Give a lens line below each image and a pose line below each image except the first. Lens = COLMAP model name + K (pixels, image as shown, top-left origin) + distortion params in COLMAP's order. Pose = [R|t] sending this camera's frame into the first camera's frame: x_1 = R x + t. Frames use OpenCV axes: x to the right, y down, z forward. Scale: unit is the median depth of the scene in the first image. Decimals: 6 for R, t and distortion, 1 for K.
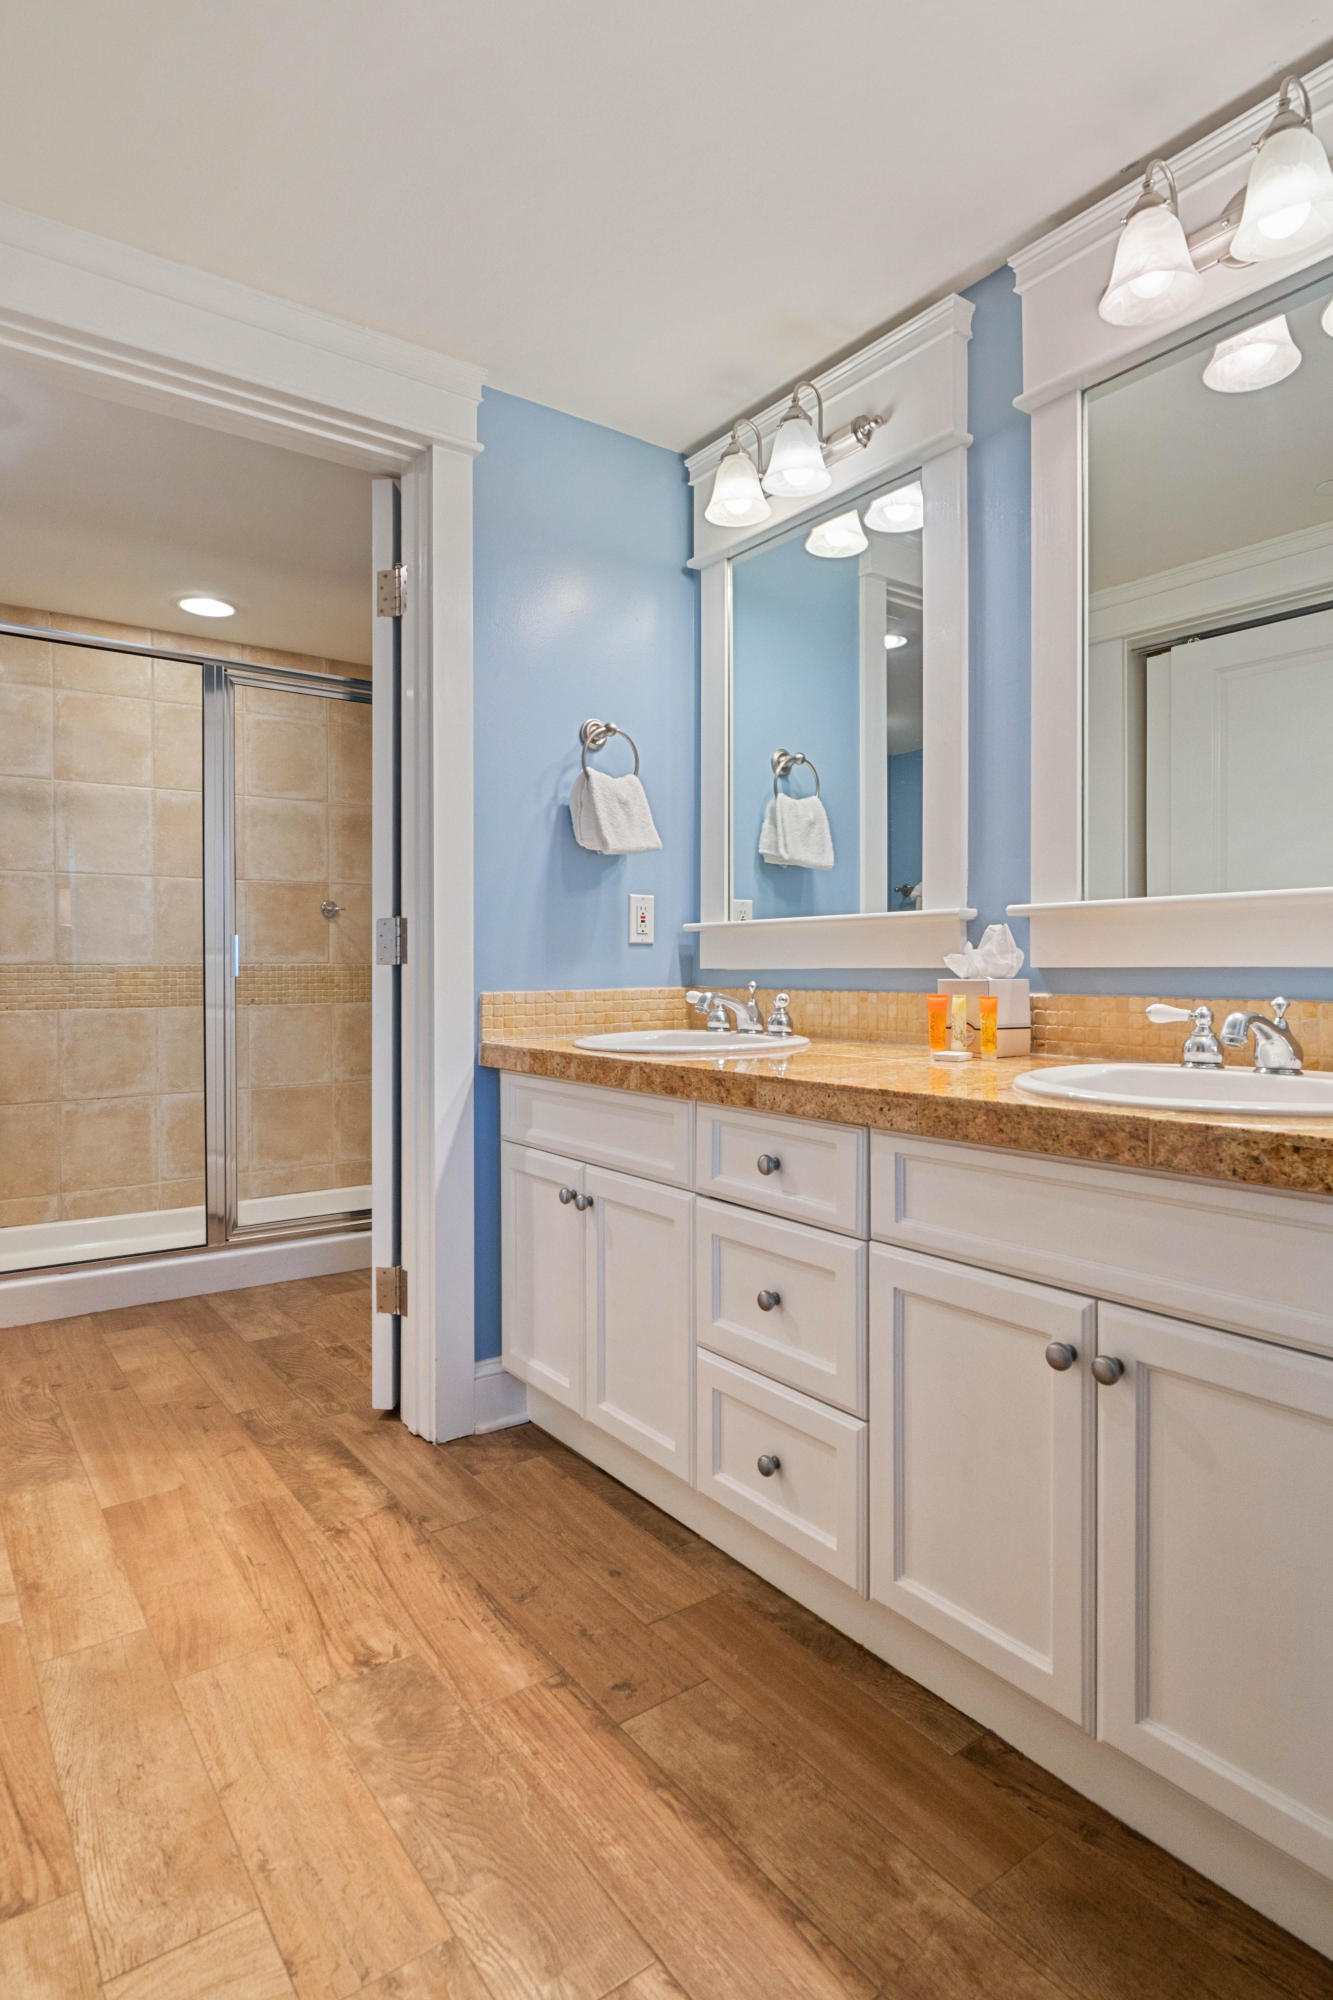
lens RADIAL K [[1068.0, 0, 652.7], [0, 1068.0, 985.5], [0, 0, 1]] dist [-0.007742, 0.002287]
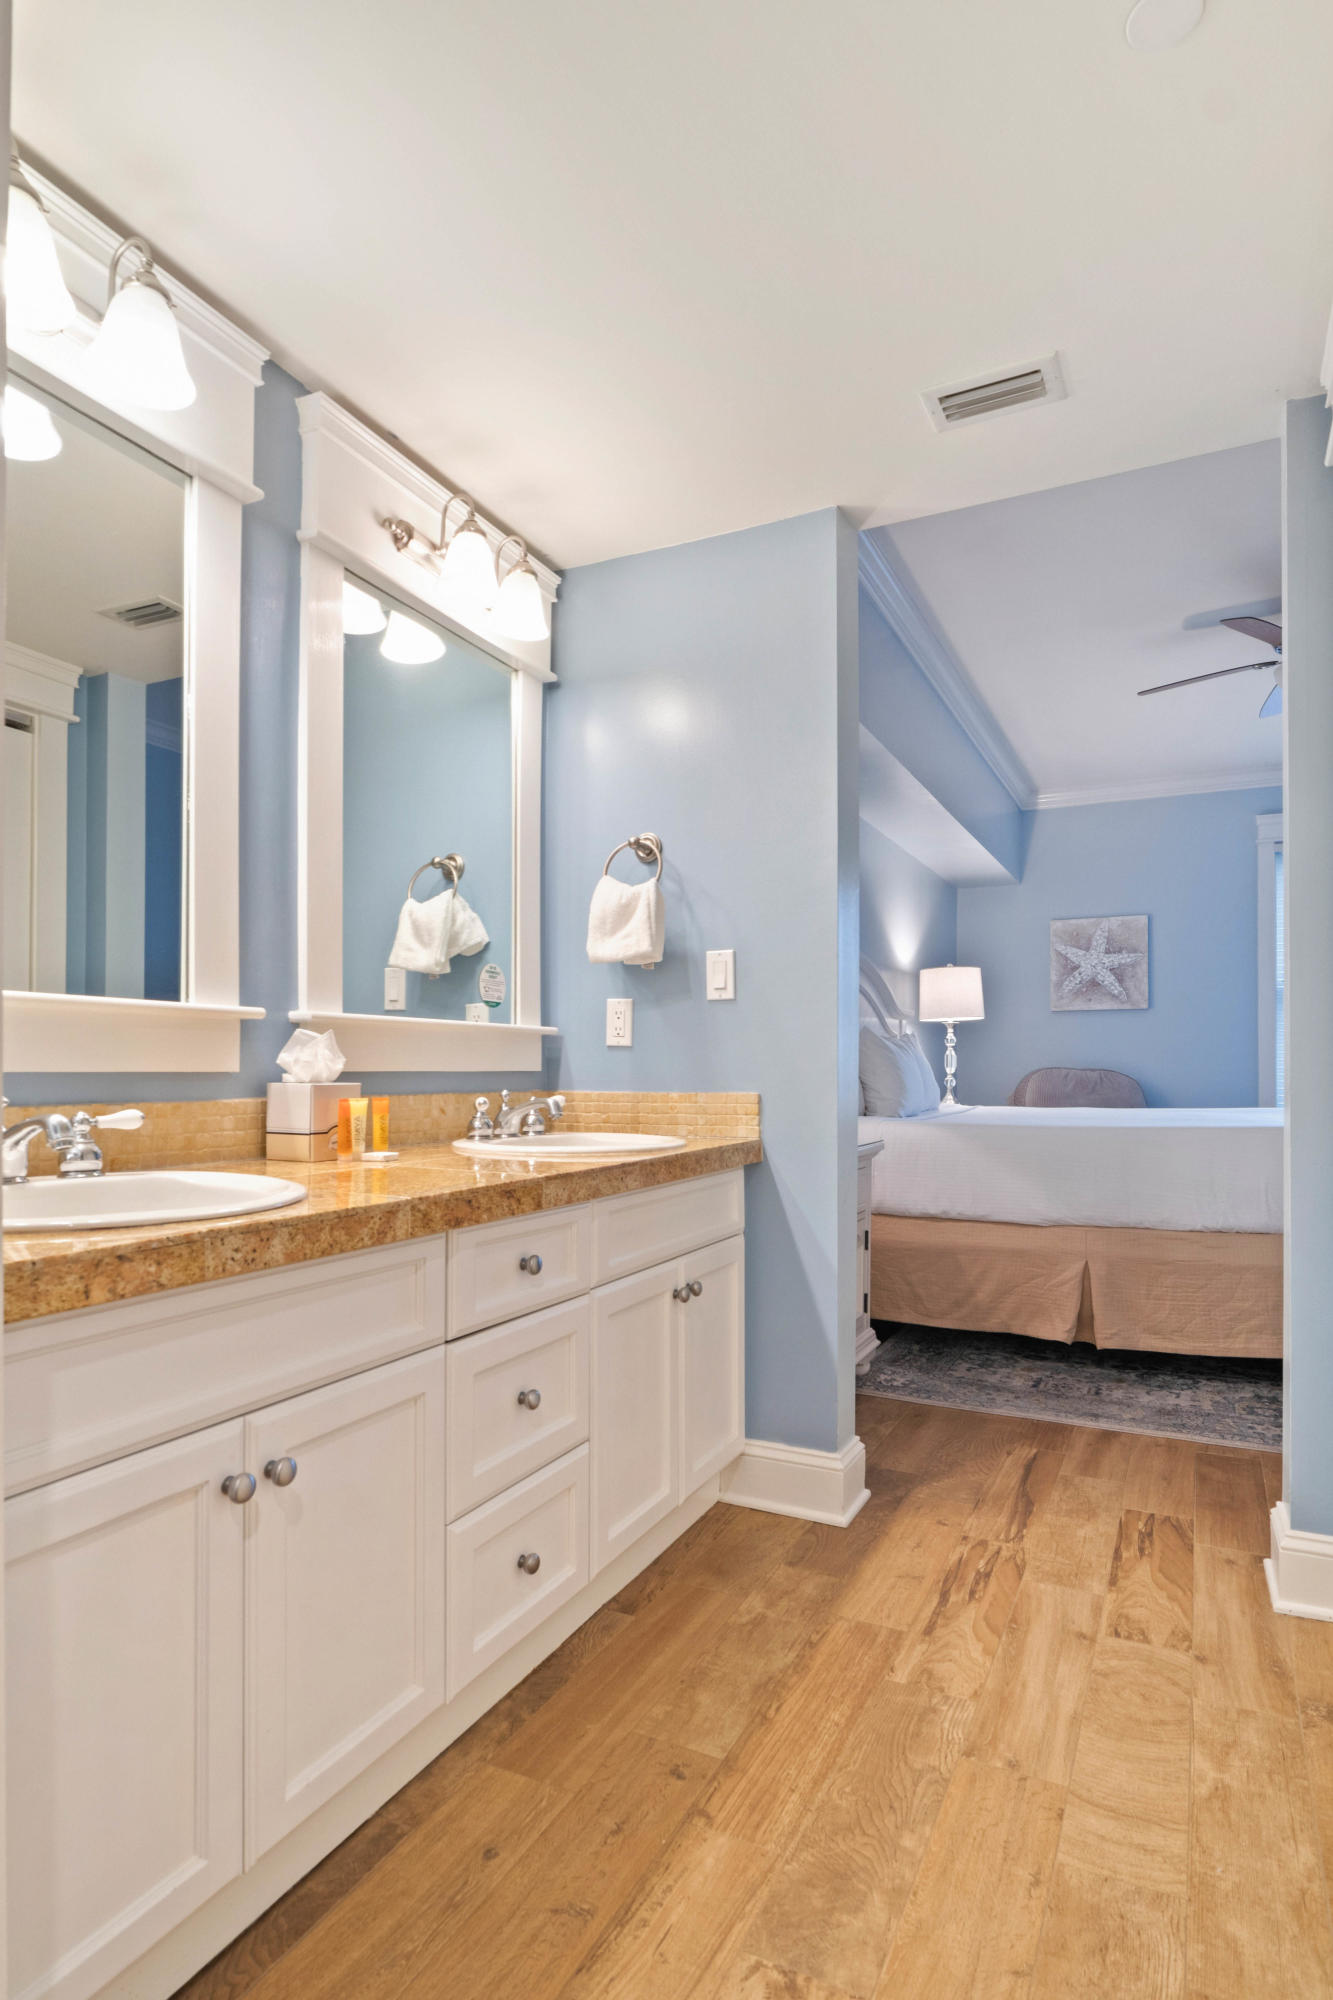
lens RADIAL K [[1068.0, 0, 704.9], [0, 1068.0, 1077.6], [0, 0, 1]] dist [-0.007742, 0.002287]
pose [[-0.485101, -0.004229, 0.874448, -0.830482], [0.016044, 0.999777, 0.013735, -0.020761], [-0.874311, 0.020692, -0.484925, 1.299546]]
